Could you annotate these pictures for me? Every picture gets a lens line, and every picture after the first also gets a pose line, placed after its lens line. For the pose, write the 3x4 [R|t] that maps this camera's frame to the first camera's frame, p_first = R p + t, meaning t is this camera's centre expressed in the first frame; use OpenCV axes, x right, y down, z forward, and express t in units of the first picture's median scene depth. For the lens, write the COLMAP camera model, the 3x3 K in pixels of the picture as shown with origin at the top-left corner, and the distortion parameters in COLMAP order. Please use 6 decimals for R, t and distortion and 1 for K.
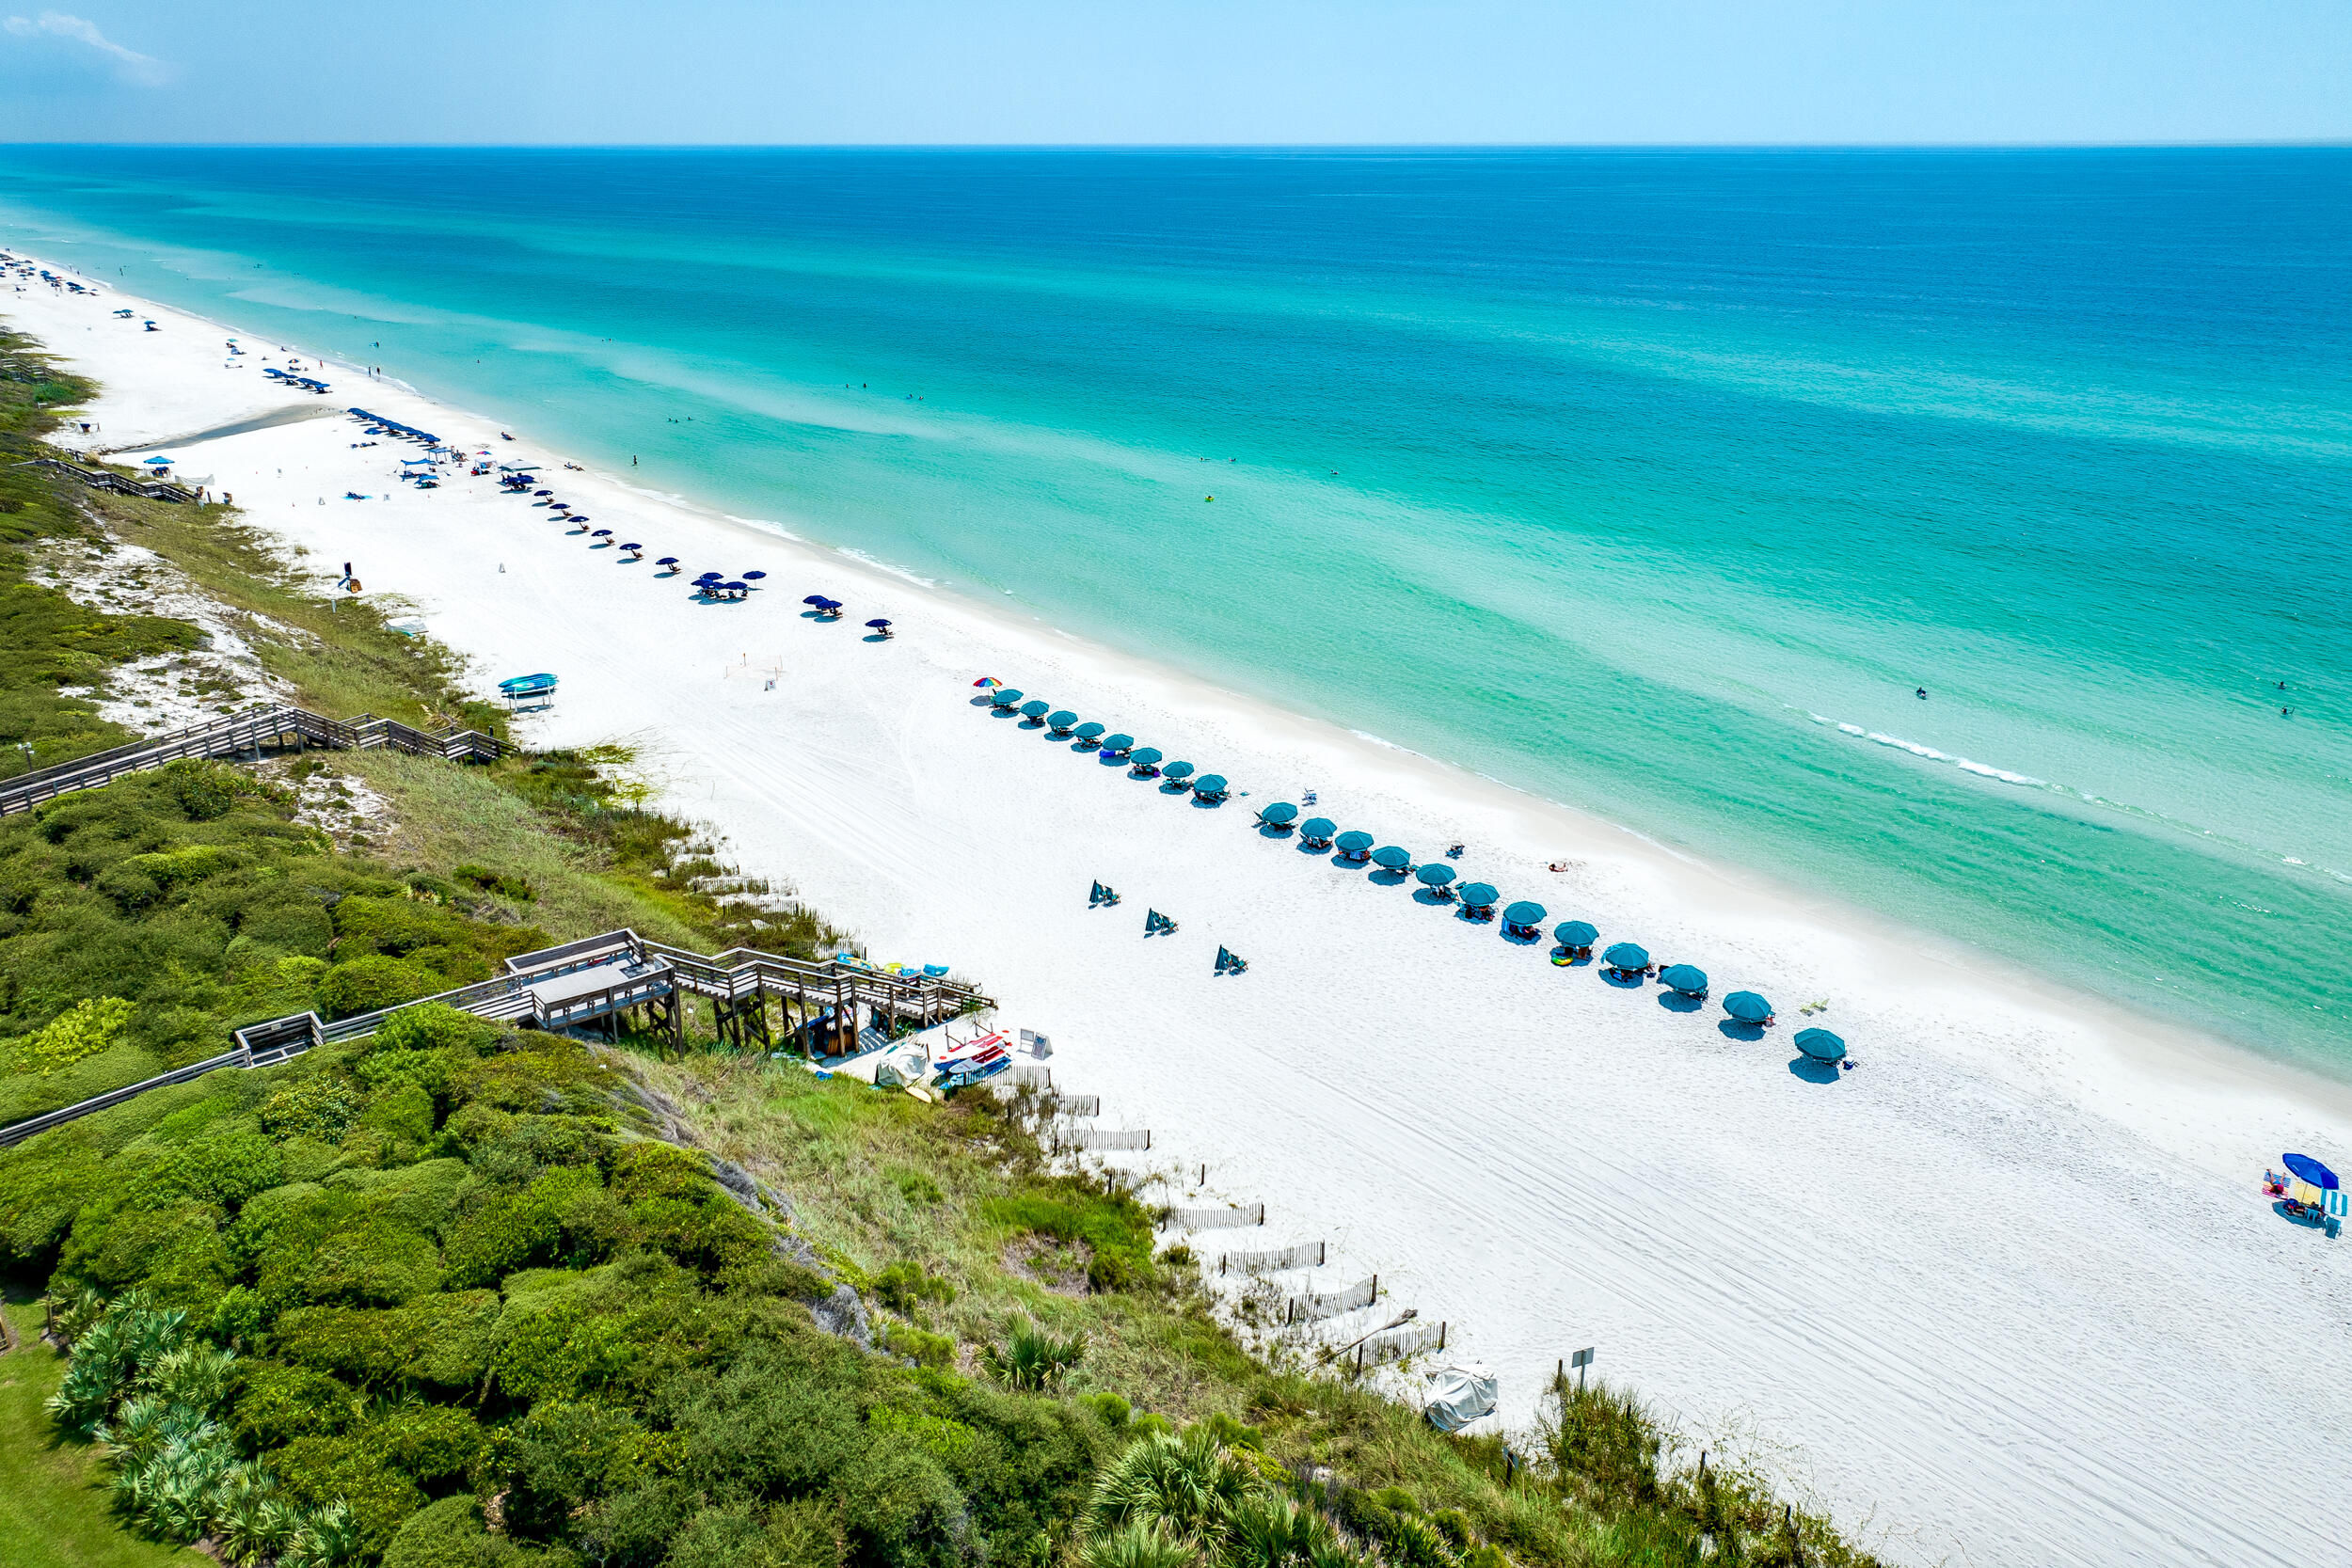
lens RADIAL K [[1635.1, 0, 1181.3], [0, 1635.1, 730.8], [0, 0, 1]] dist [-0.005913, 0.006084]
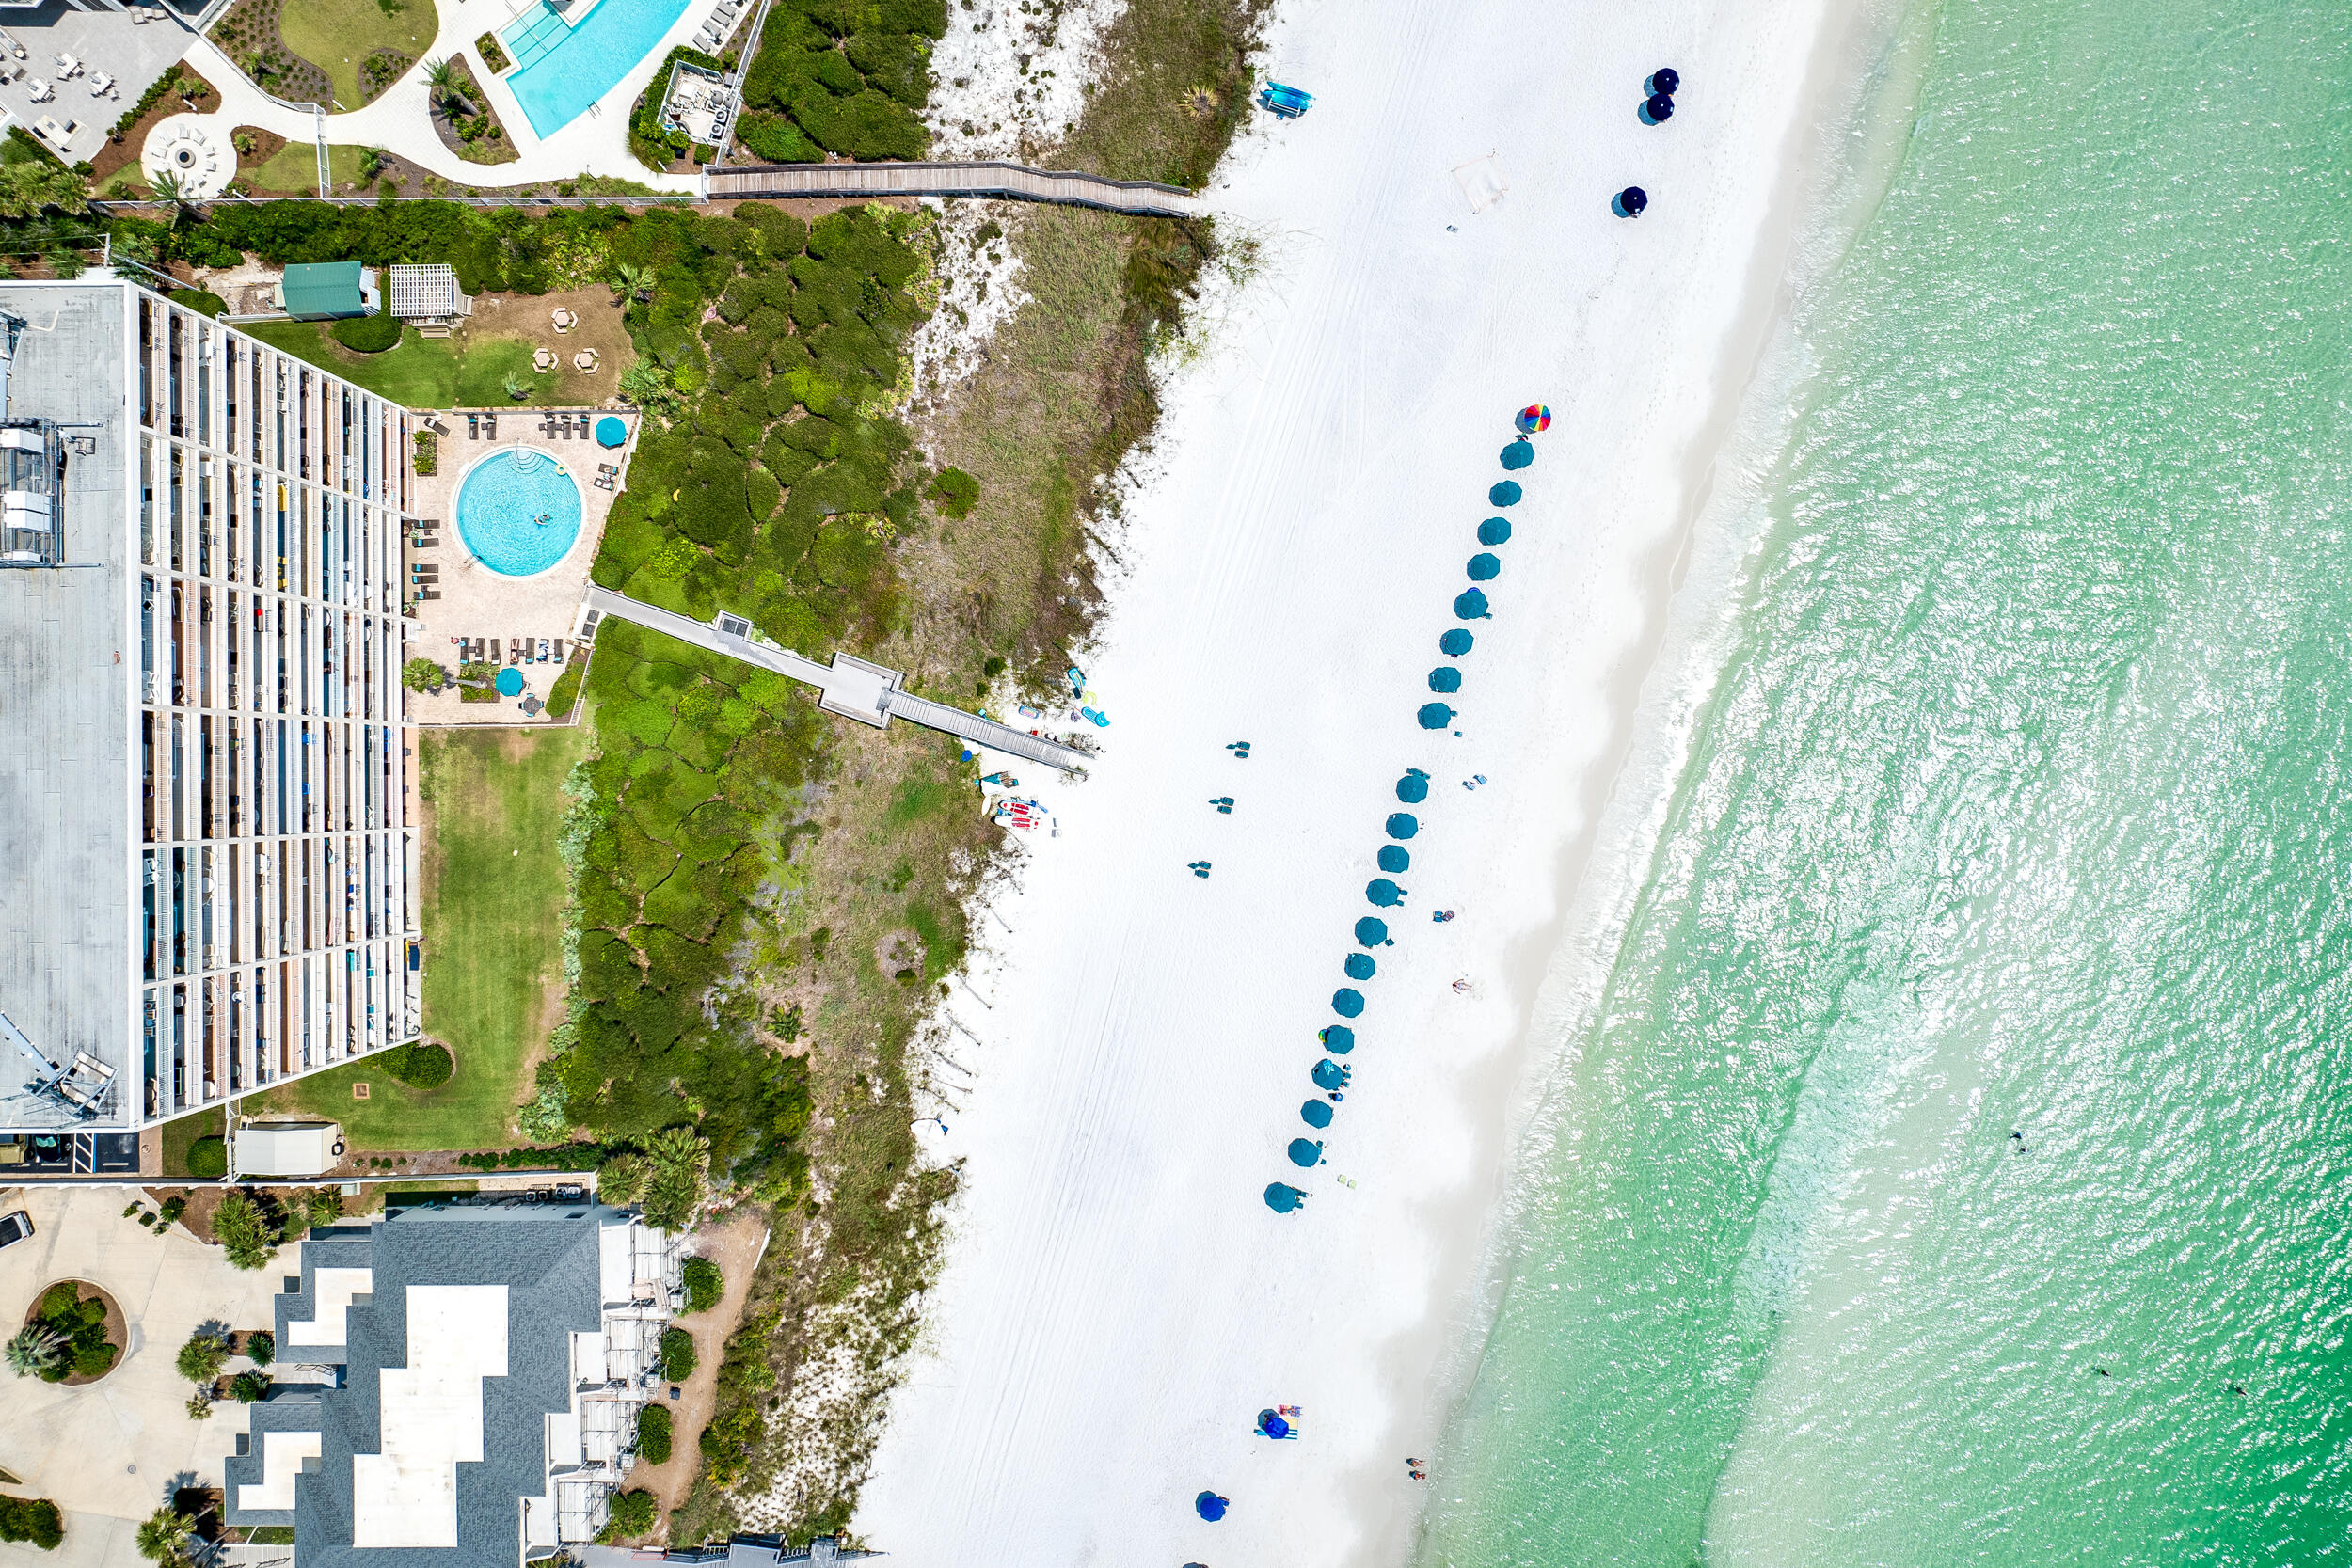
lens RADIAL K [[1635.1, 0, 1181.3], [0, 1635.1, 730.8], [0, 0, 1]] dist [-0.005913, 0.006084]
pose [[0.538255, 0.842689, -0.012511, -0.065326], [-0.284419, 0.195603, 0.938534, -1.179383], [0.793339, -0.501612, 0.344961, 0.404879]]
